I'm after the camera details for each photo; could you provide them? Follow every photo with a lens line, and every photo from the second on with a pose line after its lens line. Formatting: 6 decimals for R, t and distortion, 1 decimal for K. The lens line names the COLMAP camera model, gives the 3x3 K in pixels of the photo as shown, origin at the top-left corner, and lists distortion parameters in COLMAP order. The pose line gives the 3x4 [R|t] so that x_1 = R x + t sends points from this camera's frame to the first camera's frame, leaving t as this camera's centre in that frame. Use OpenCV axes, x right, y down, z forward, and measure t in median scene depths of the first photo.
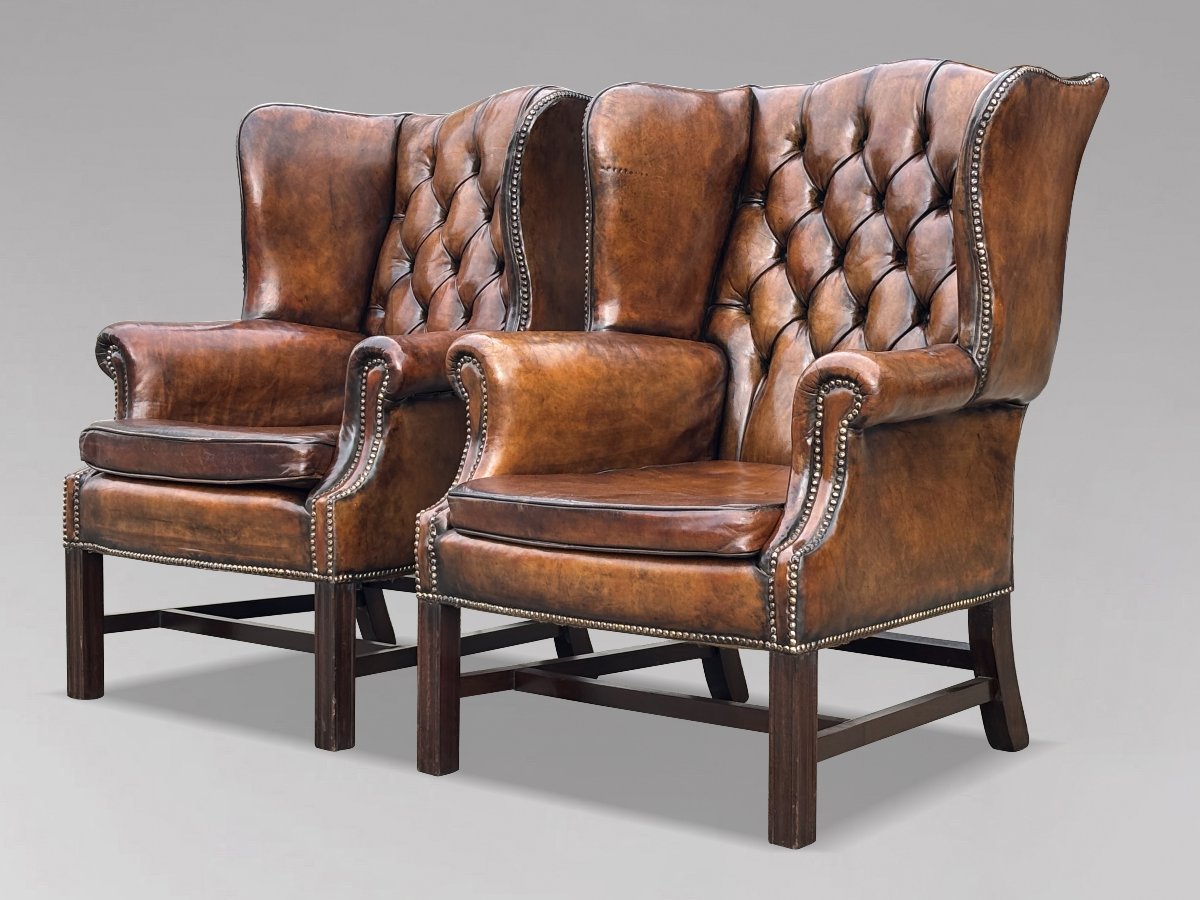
lens RADIAL K [[2500.9, 0, 599.3], [0, 2500.9, 408.8], [0, 0, 1]] dist [0.147272, 0.000000]
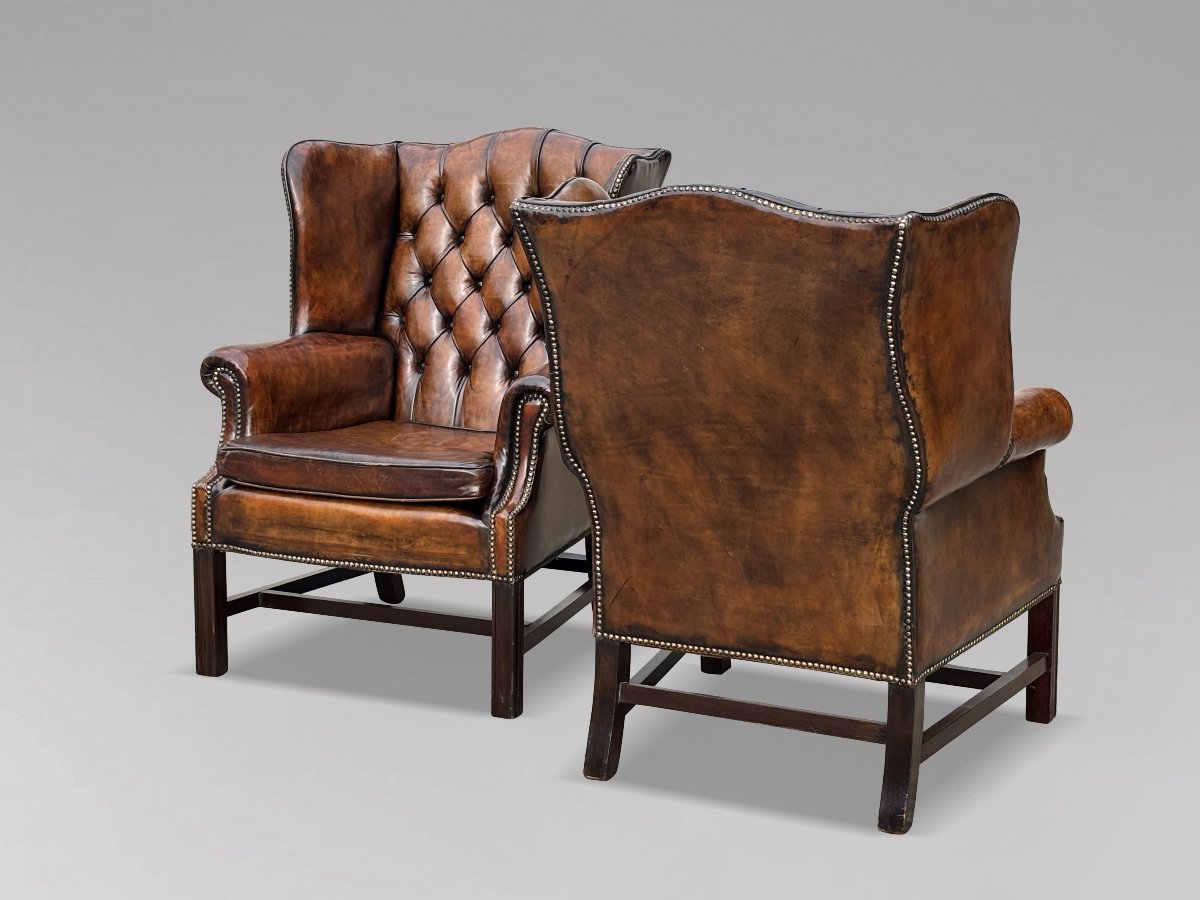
lens RADIAL K [[2237.7, 0, 597.6], [0, 2237.7, 440.0], [0, 0, 1]] dist [0.130677, 0.000000]
pose [[0.943578, -0.045705, 0.327980, -0.413987], [0.009766, 0.993839, 0.110400, -0.116642], [-0.331006, -0.100968, 0.938211, -0.018864]]
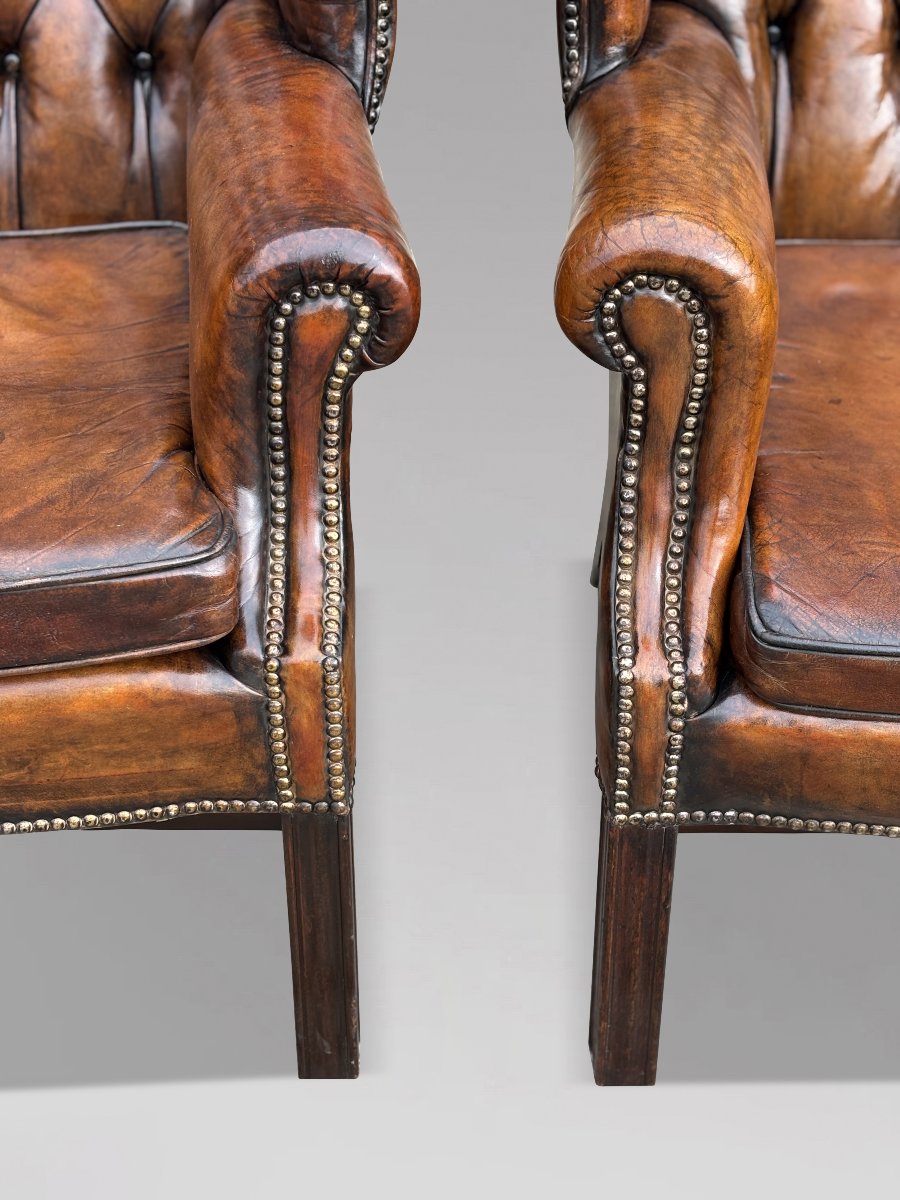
lens RADIAL K [[1907.8, 0, 463.1], [0, 1907.8, 625.5], [0, 0, 1]] dist [0.092095, 0.000000]
pose [[0.720004, -0.398076, 0.568446, -0.265859], [0.036644, 0.839787, 0.541679, -0.137189], [-0.693002, -0.369180, 0.619237, 0.781515]]
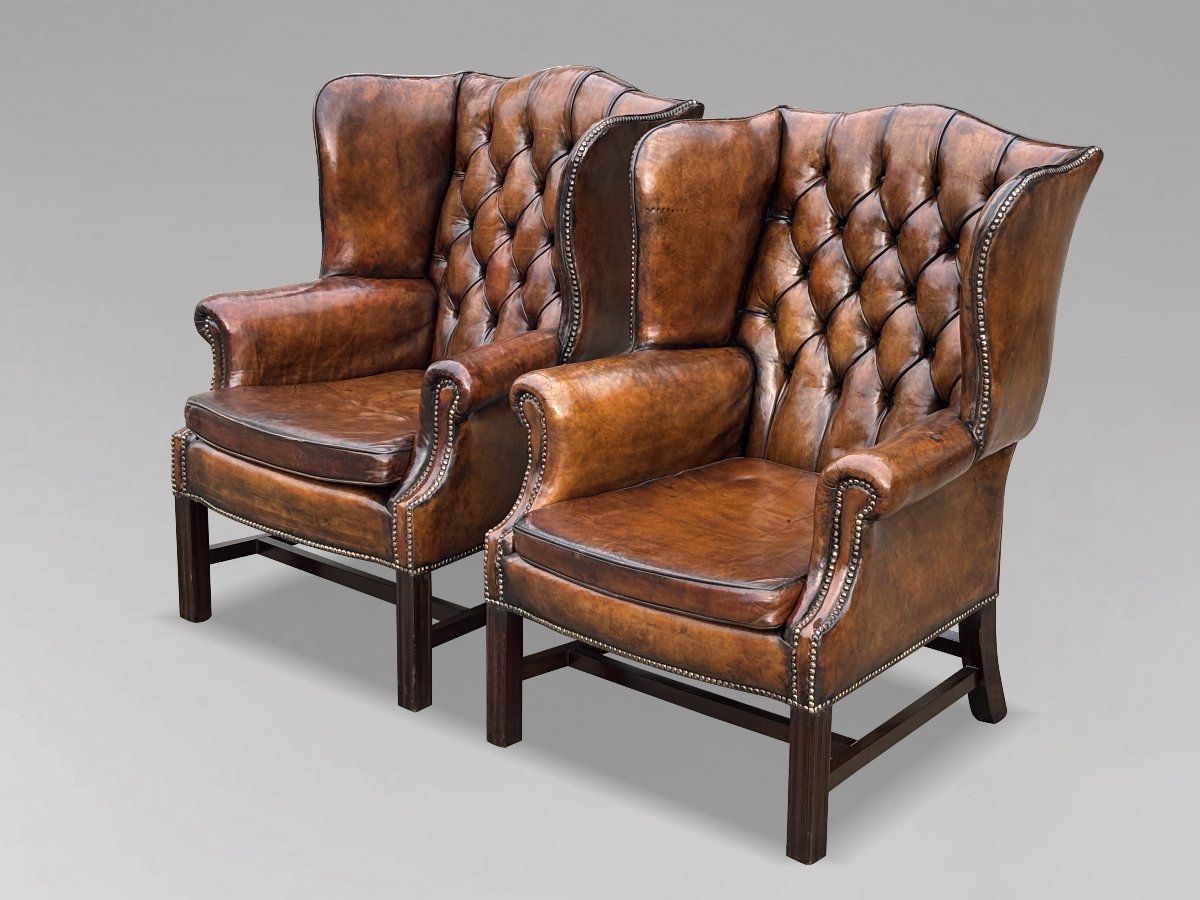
lens RADIAL K [[2310.3, 0, 592.2], [0, 2310.3, 409.6], [0, 0, 1]] dist [0.112794, 0.000000]
pose [[0.999957, 0.007342, -0.005639, -0.017201], [-0.006068, 0.979811, 0.199832, -0.217859], [0.006992, -0.199789, 0.979814, -0.032895]]
